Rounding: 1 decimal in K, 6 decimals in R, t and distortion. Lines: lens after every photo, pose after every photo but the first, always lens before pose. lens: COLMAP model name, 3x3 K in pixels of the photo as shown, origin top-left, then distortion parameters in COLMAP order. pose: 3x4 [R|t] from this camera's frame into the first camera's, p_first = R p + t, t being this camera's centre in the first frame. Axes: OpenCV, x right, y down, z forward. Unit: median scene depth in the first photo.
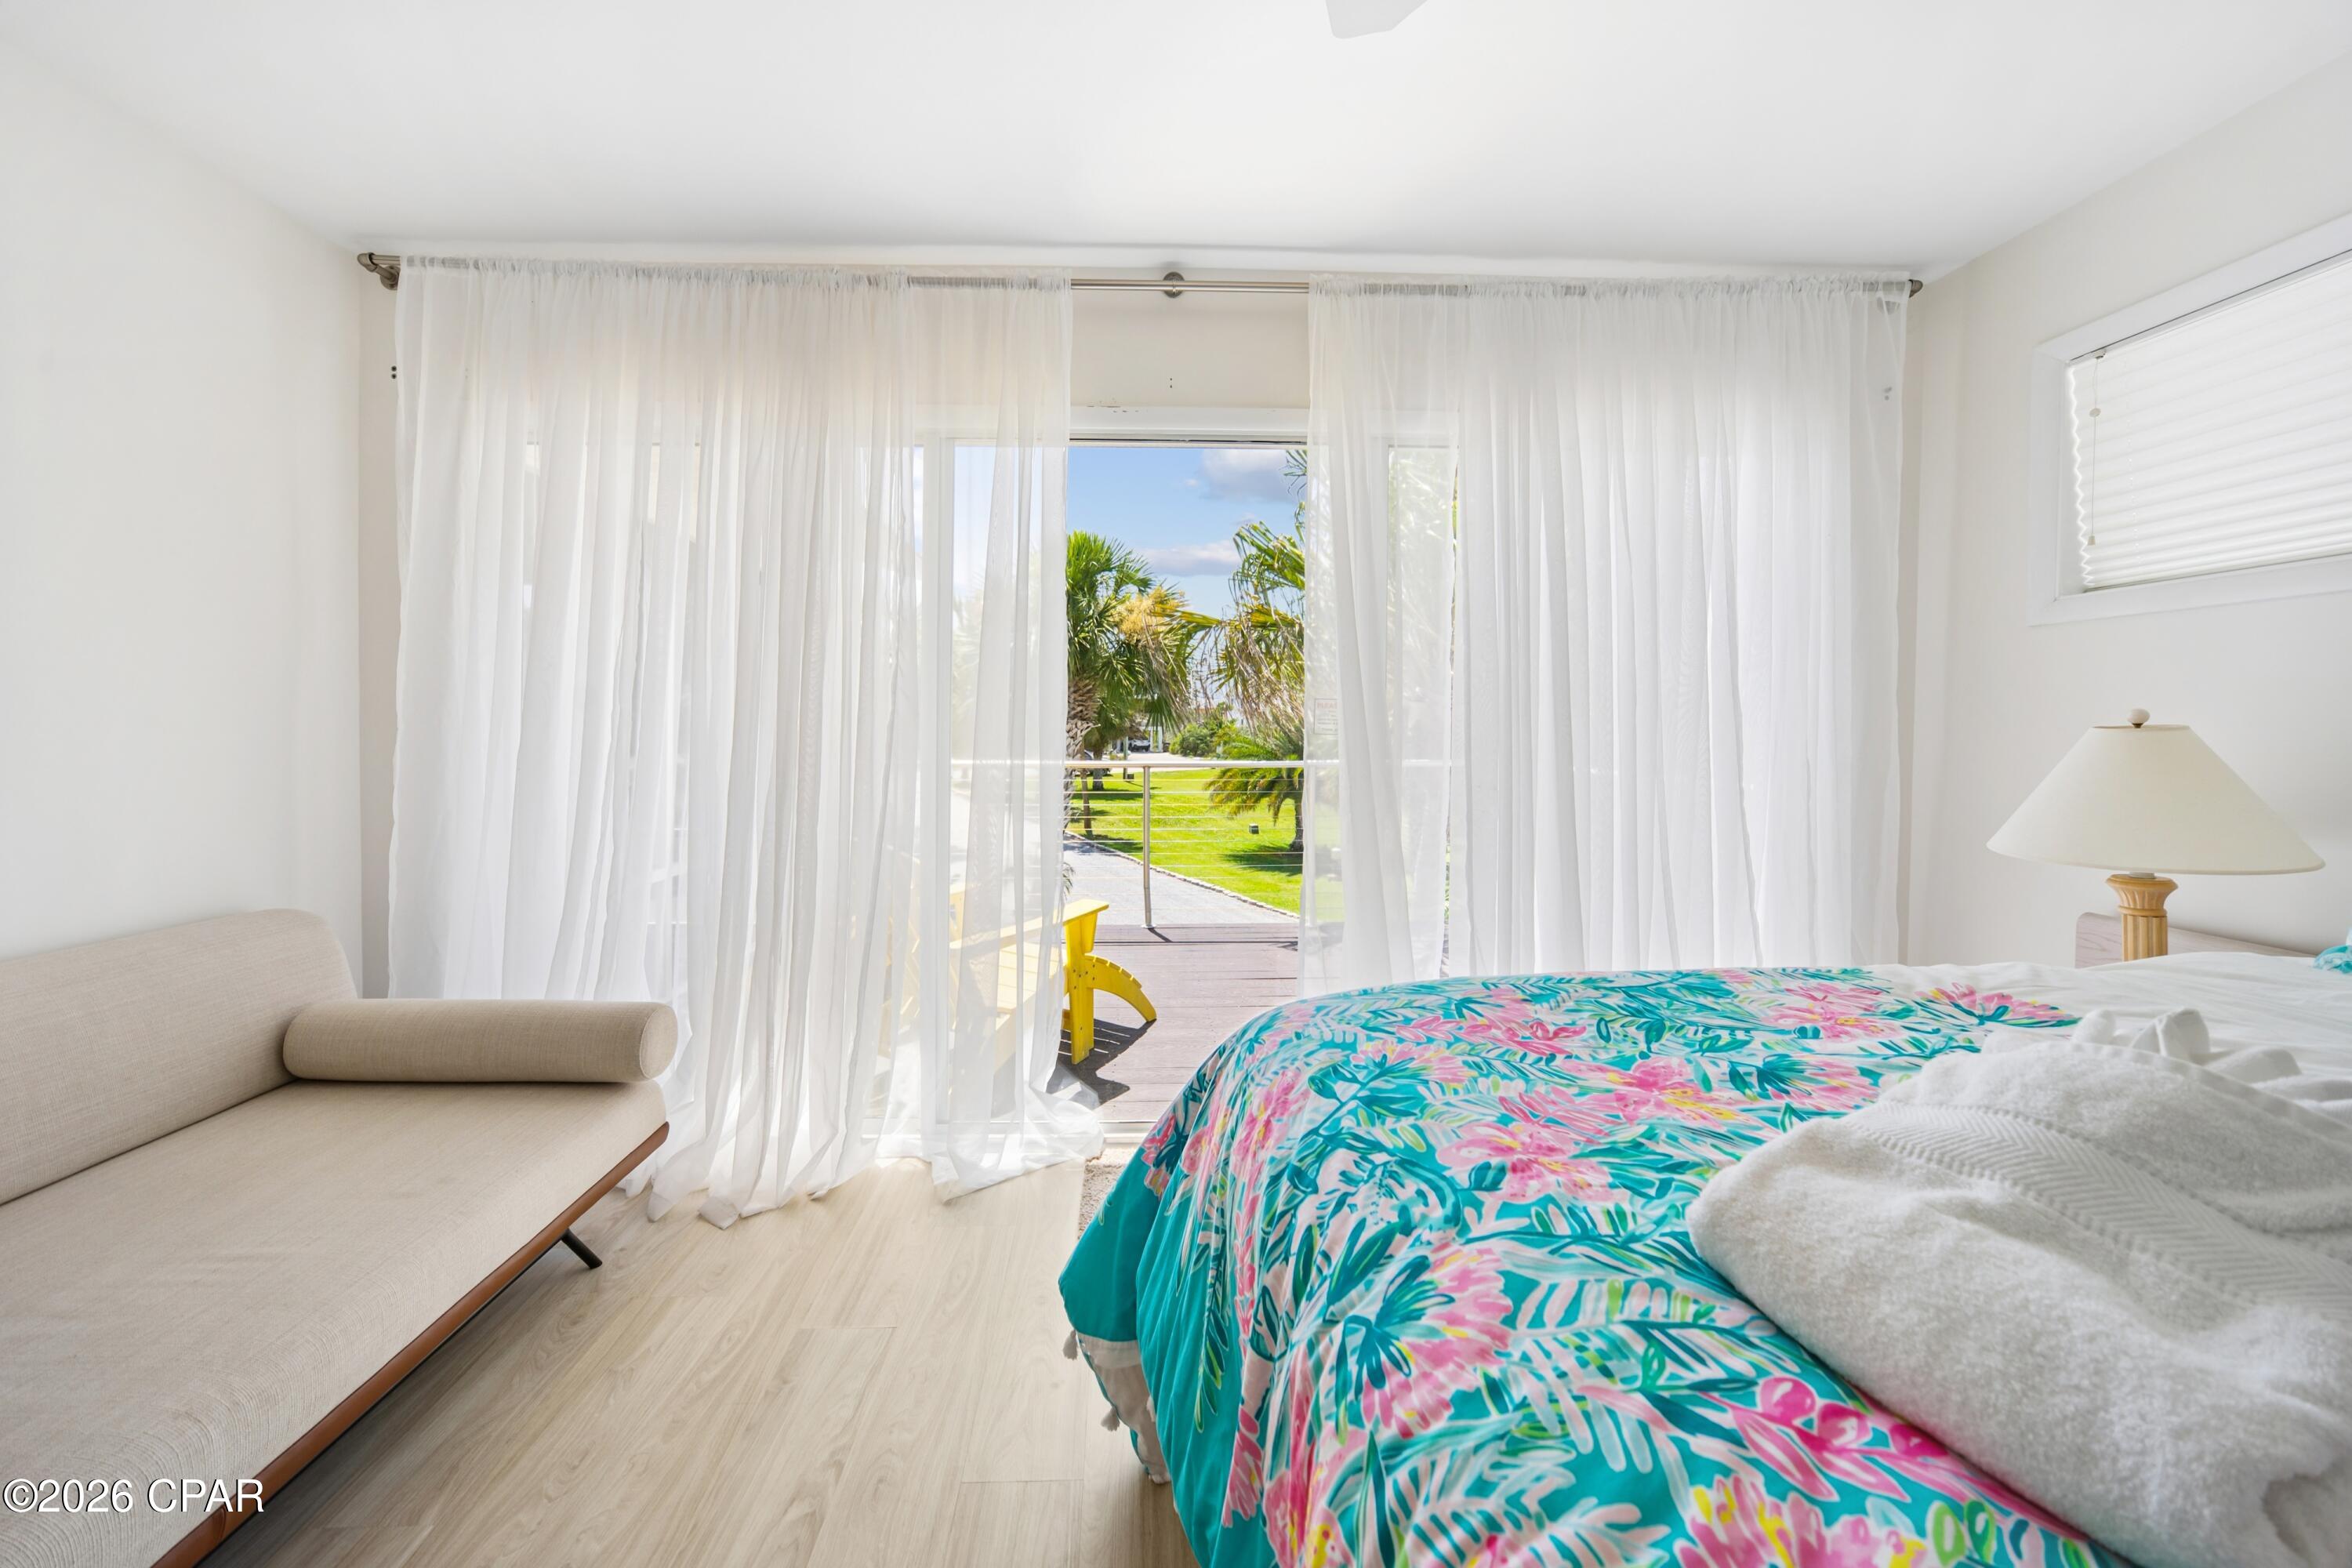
lens RADIAL K [[839.0, 0, 1162.6], [0, 839.0, 745.9], [0, 0, 1]] dist [-0.028167, 0.007921]
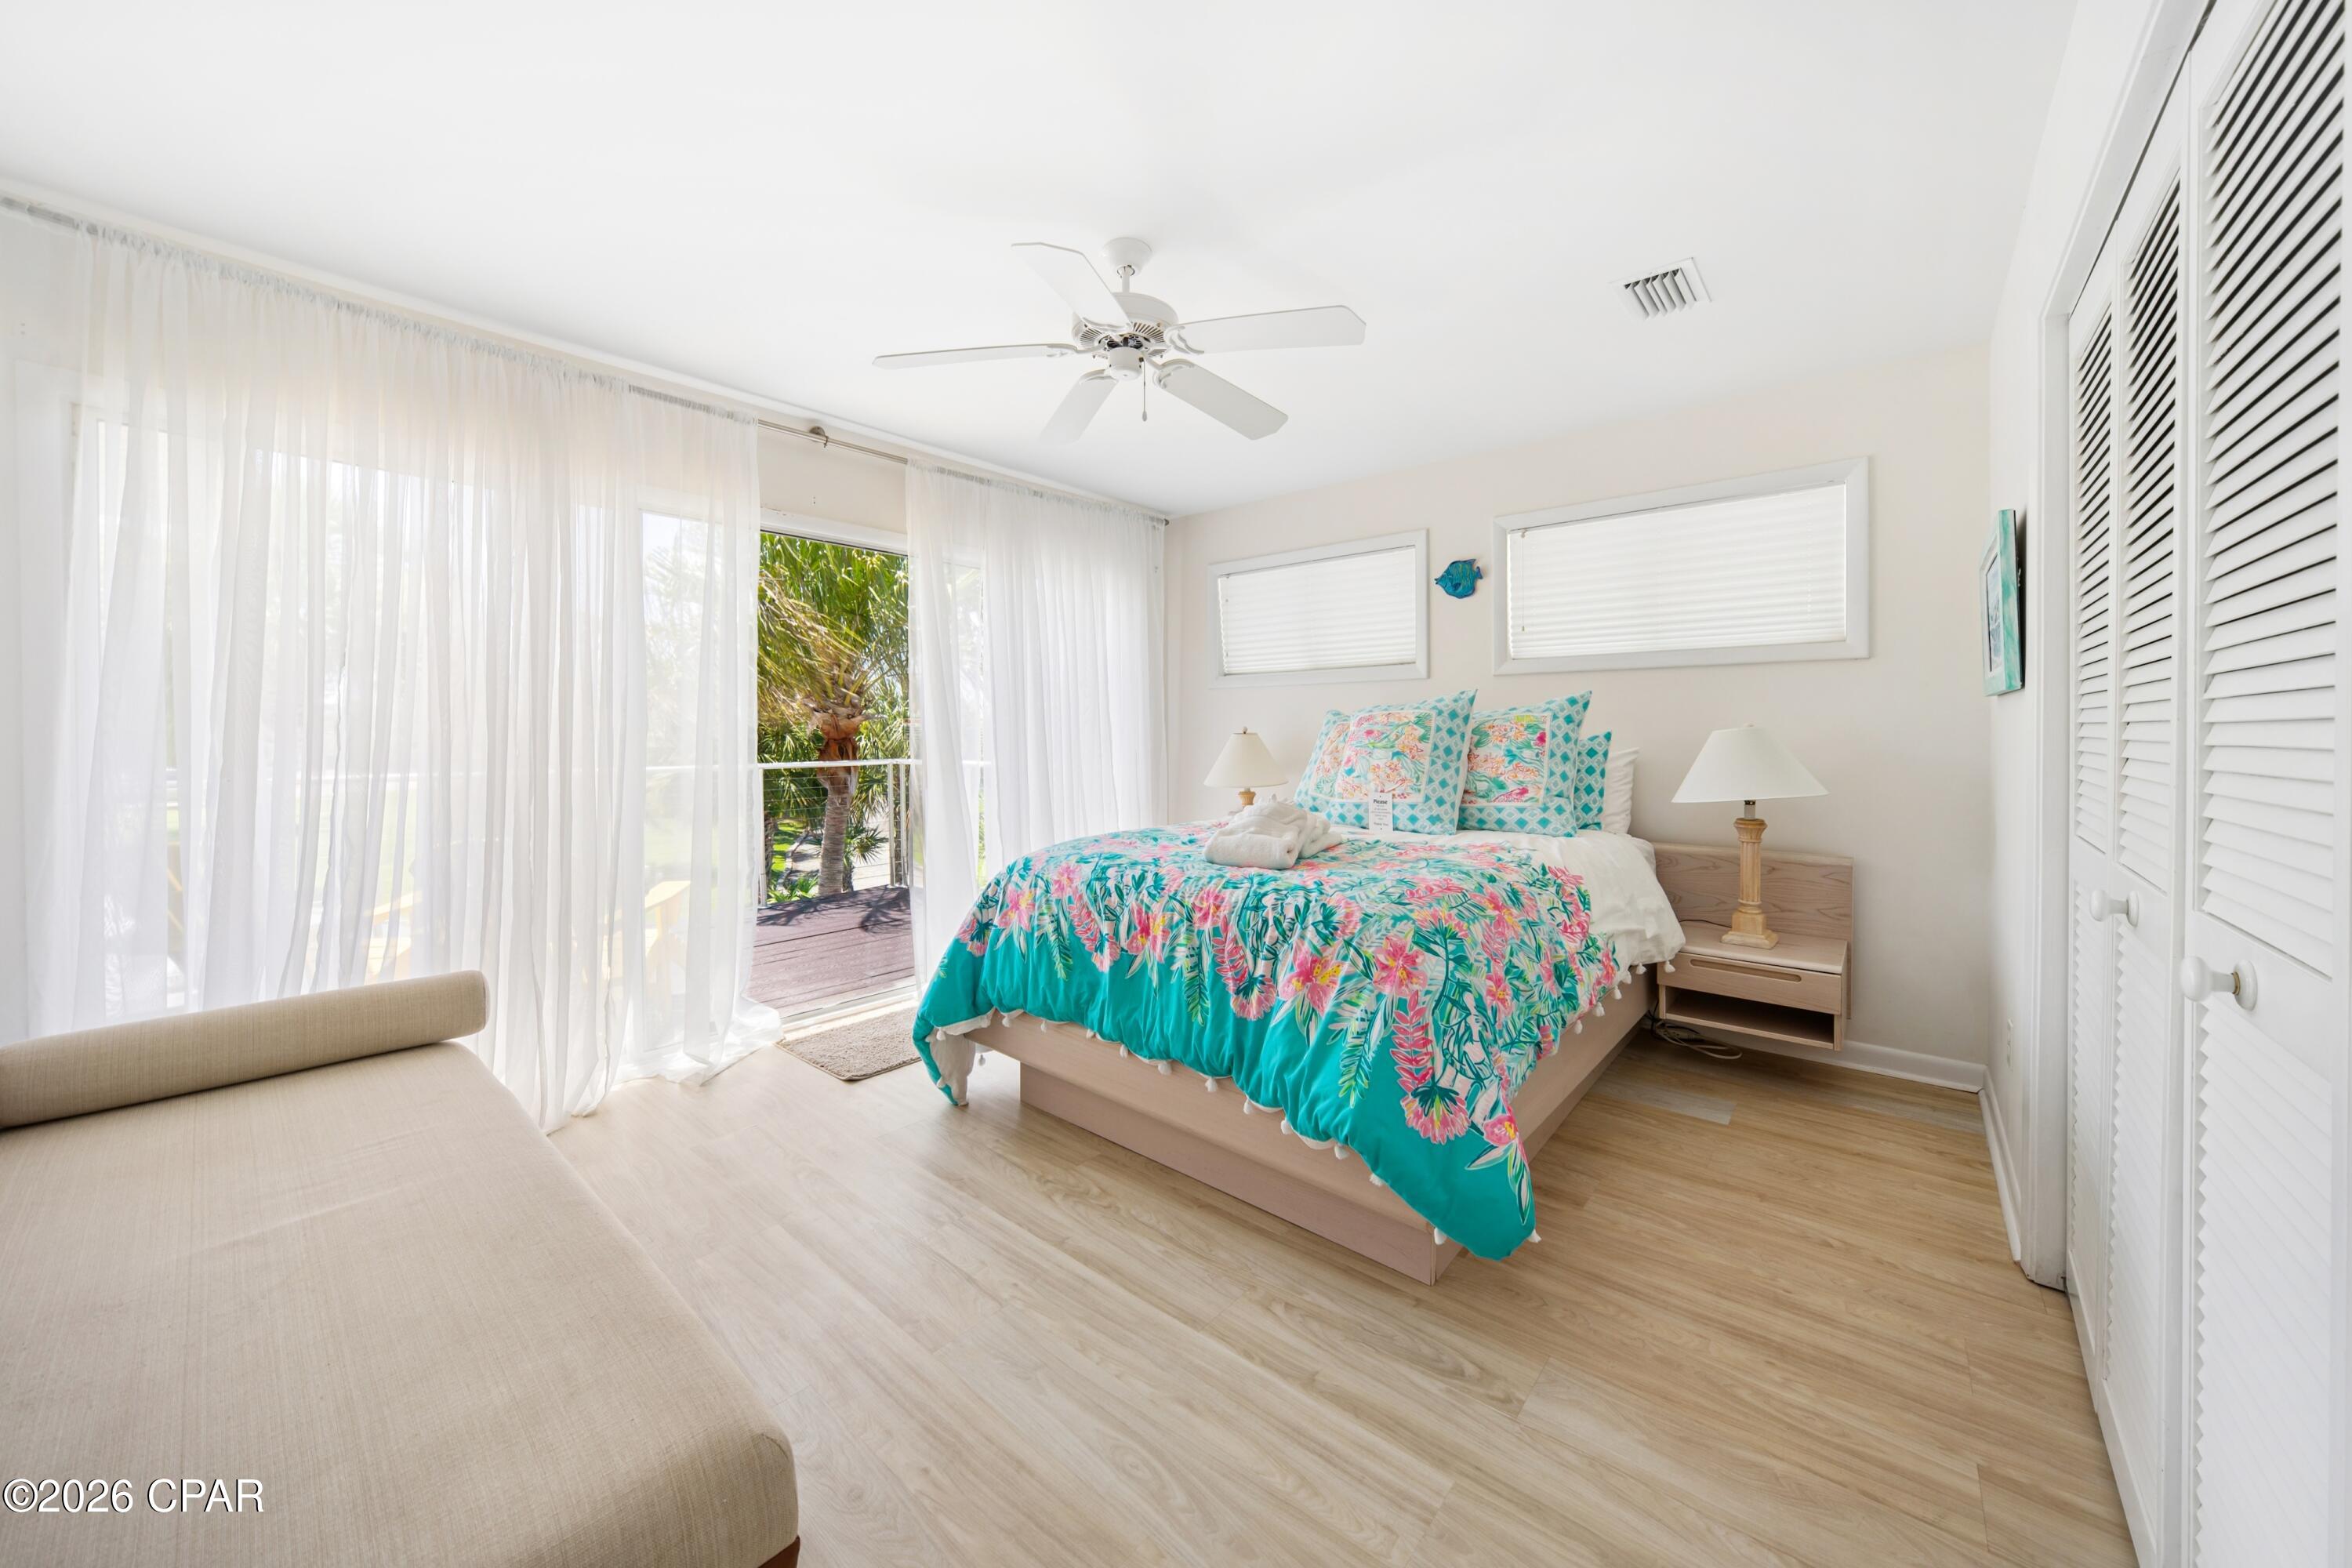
lens RADIAL K [[839.0, 0, 1162.6], [0, 839.0, 745.9], [0, 0, 1]] dist [-0.028167, 0.007921]
pose [[0.684030, -0.014962, 0.729300, -0.683062], [0.016274, 0.999854, 0.005248, -0.002019], [-0.729272, 0.008279, 0.684174, -0.465878]]
